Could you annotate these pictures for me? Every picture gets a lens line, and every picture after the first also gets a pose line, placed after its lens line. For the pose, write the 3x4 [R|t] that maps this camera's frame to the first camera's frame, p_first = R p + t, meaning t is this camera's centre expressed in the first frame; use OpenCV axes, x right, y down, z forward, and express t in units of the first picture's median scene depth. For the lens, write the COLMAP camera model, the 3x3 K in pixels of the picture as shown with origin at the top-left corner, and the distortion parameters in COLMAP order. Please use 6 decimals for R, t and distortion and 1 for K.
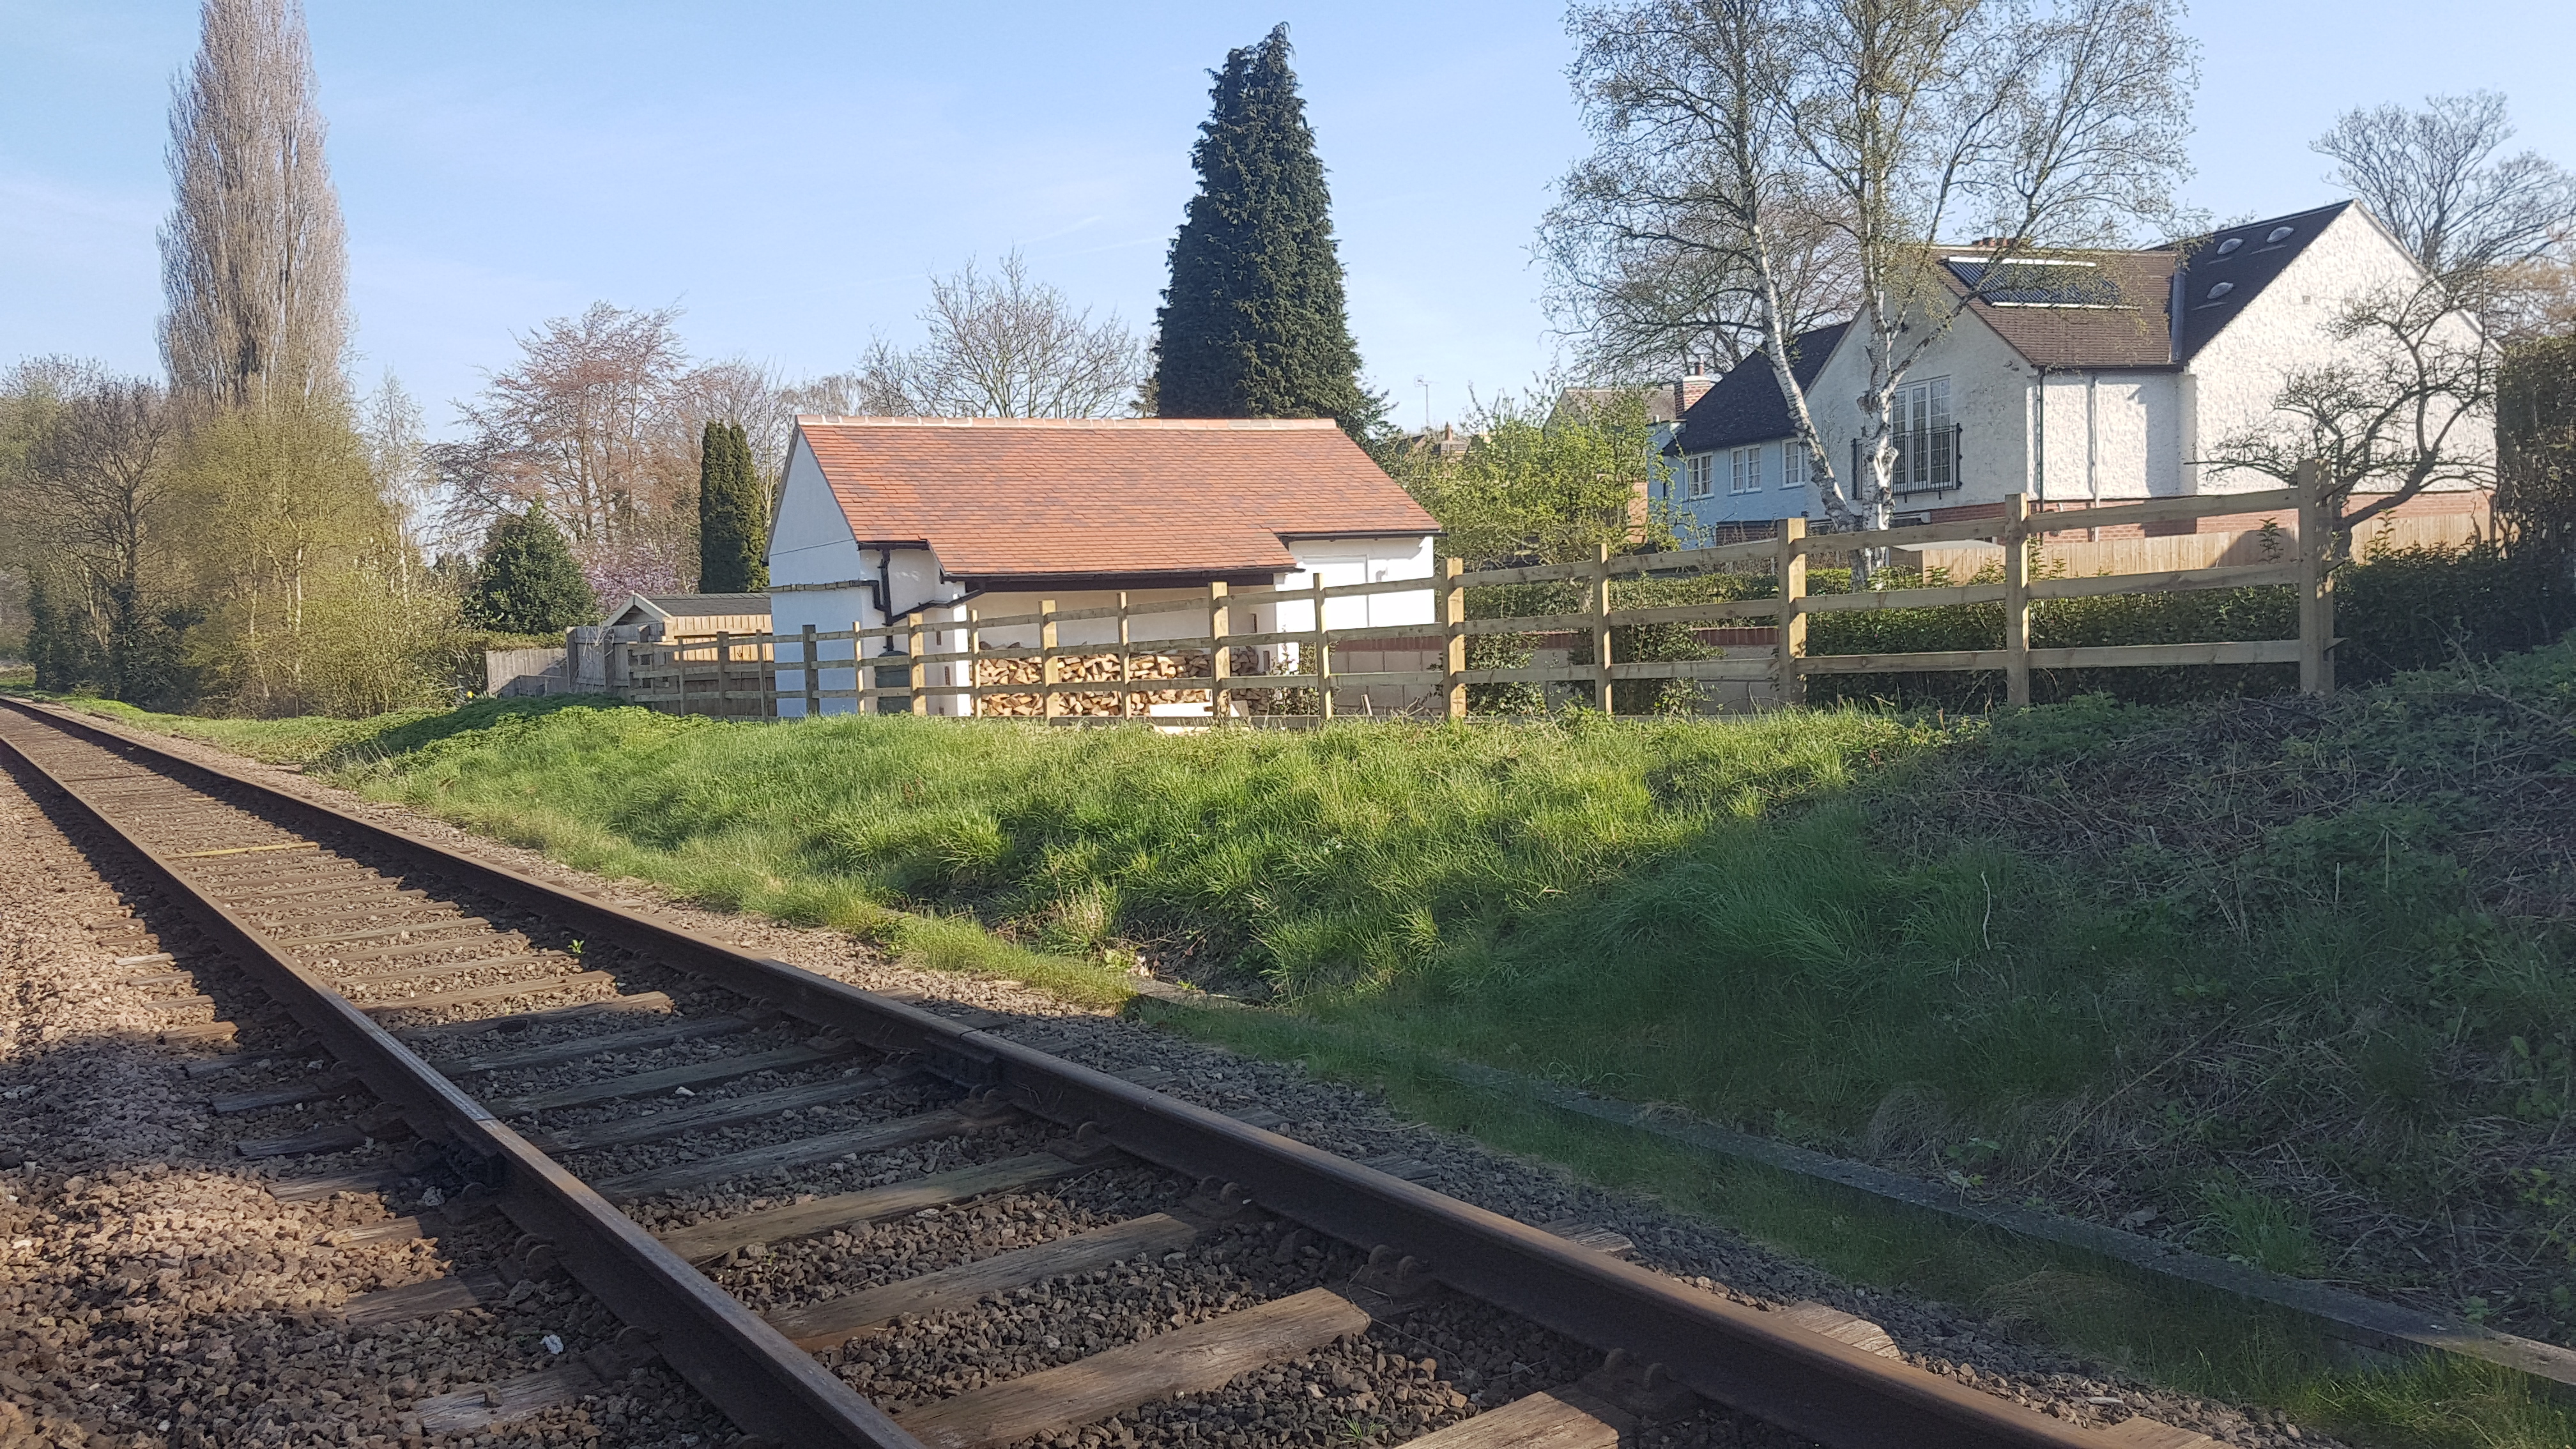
lens RADIAL K [[2020.6, 0, 1327.1], [0, 2020.6, 717.8], [0, 0, 1]] dist [0.286217, -0.544689]
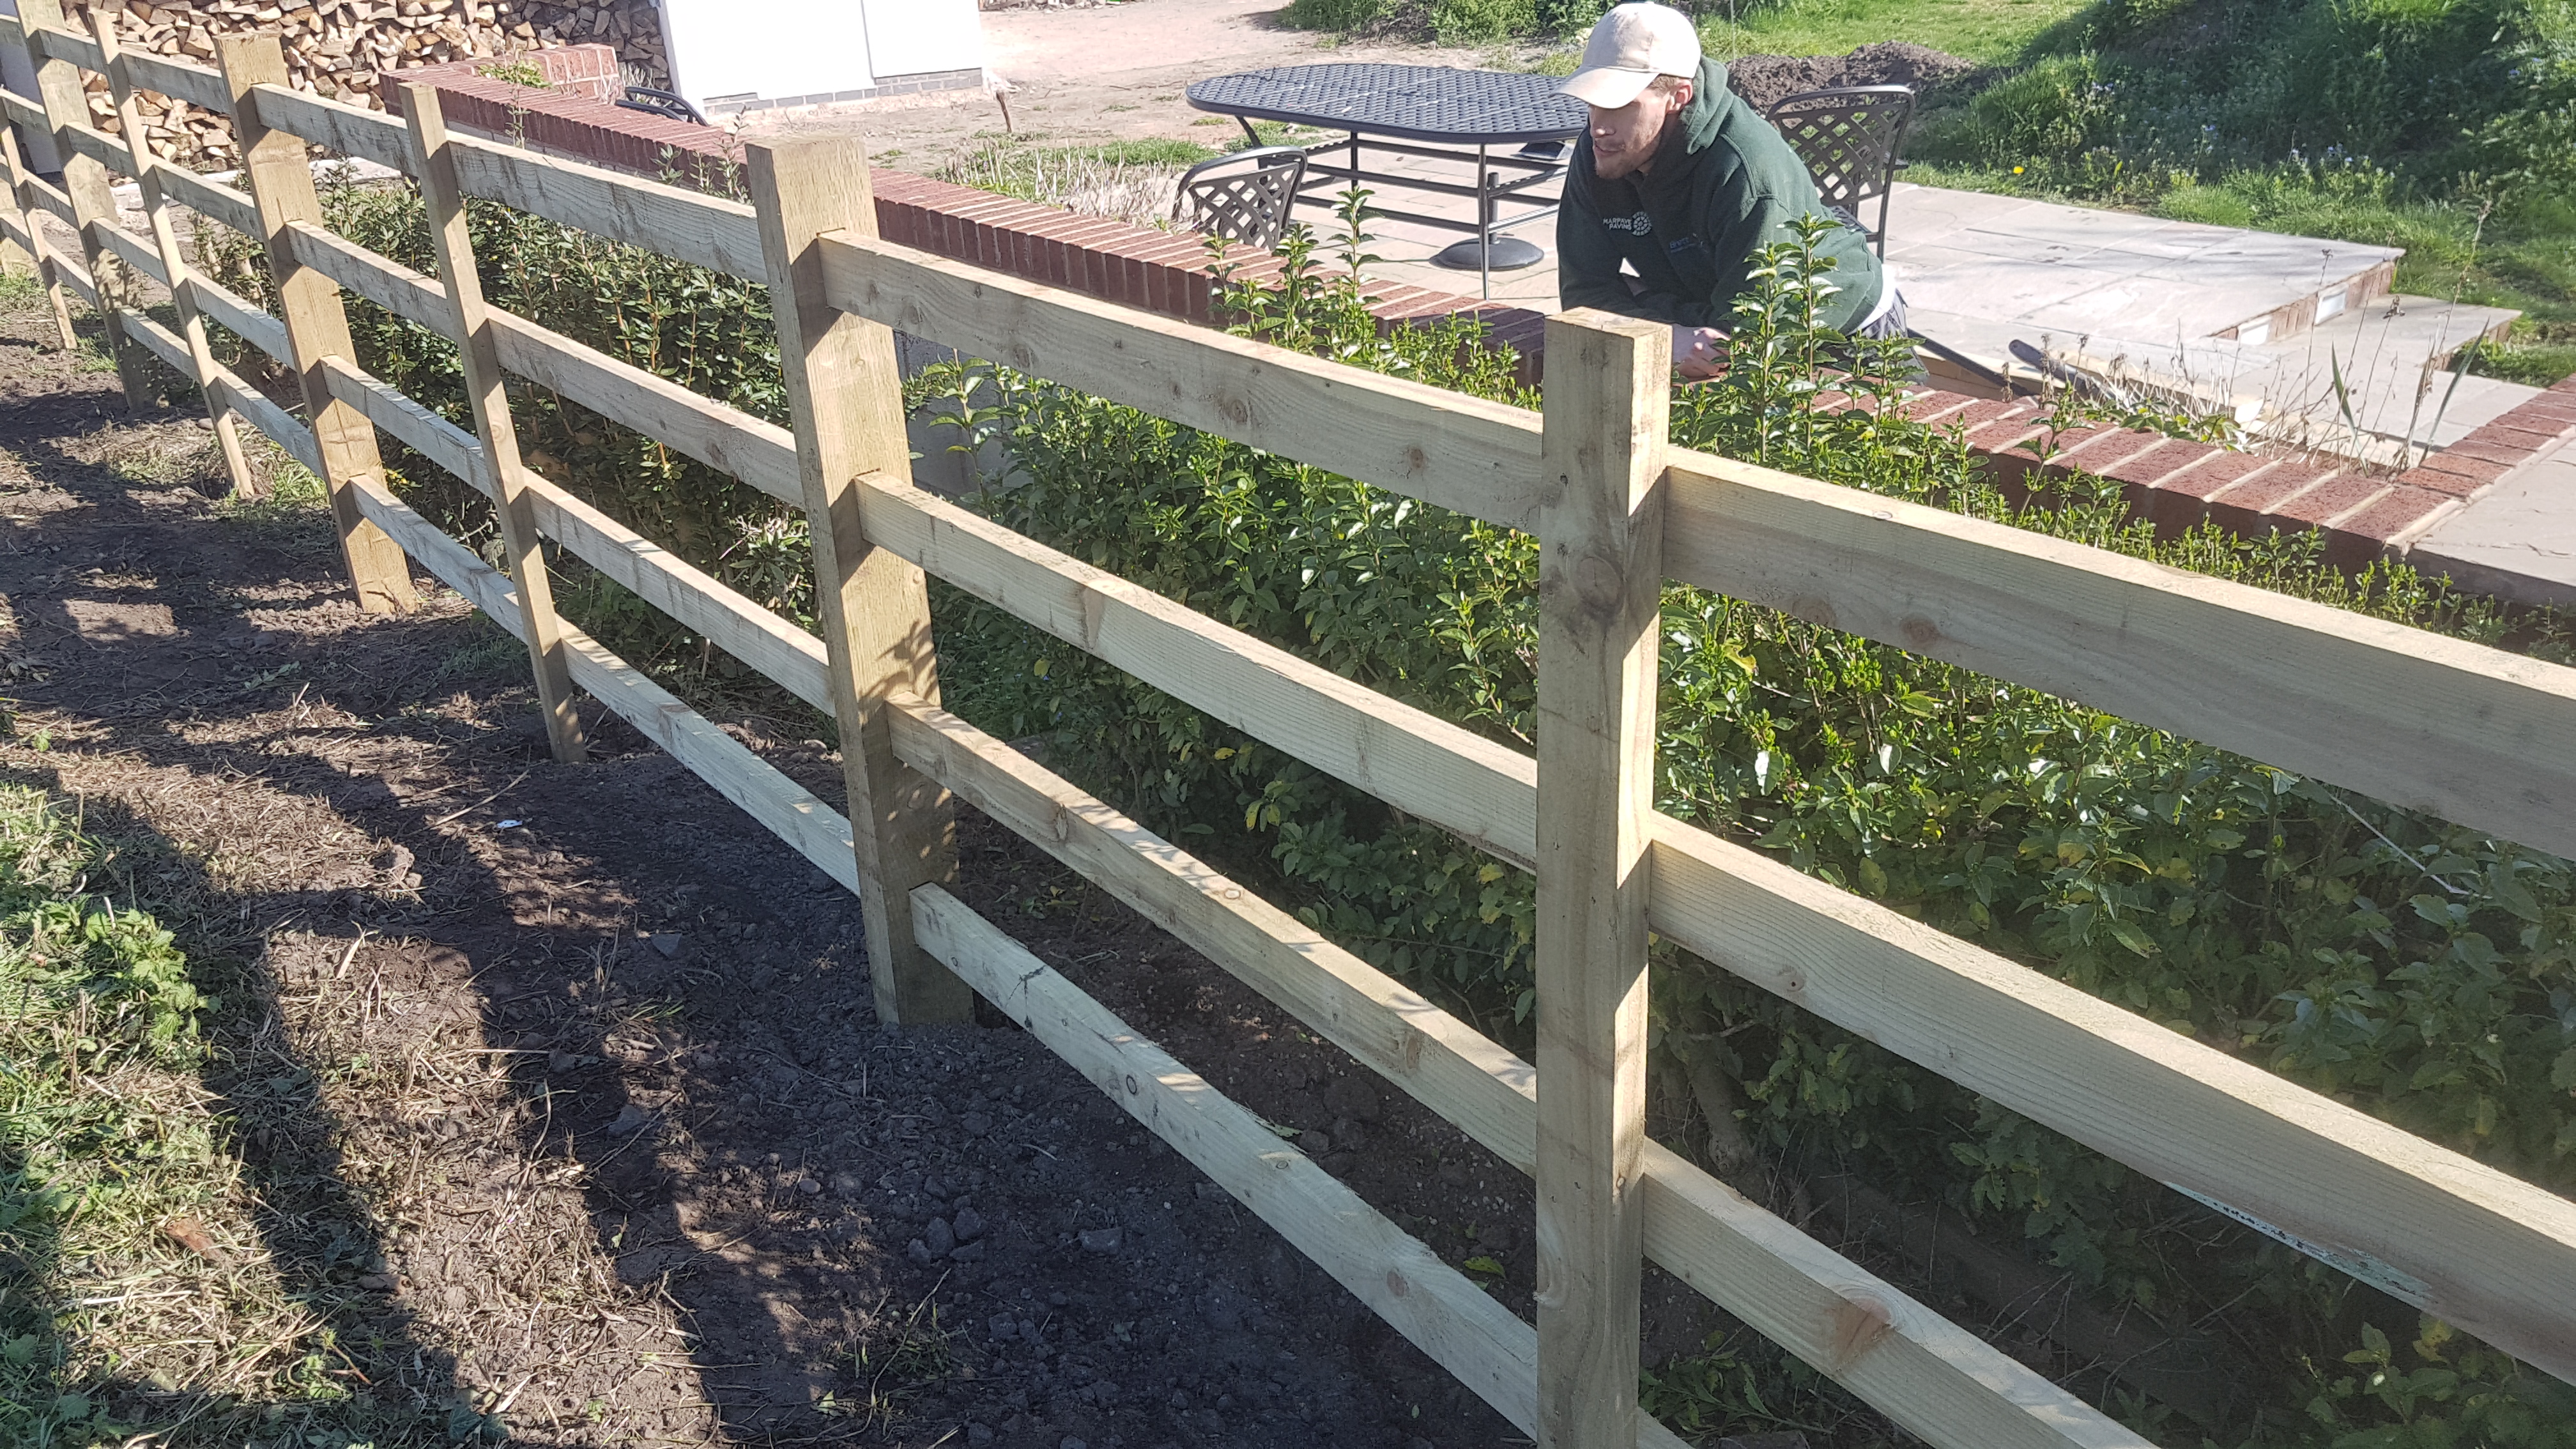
lens RADIAL K [[2033.7, 0, 1274.9], [0, 2033.7, 692.4], [0, 0, 1]] dist [0.248207, -0.431155]
pose [[0.998828, -0.036315, 0.032008, 0.119416], [0.022193, 0.931171, 0.363907, -0.054353], [-0.043020, -0.362770, 0.930885, 0.338294]]
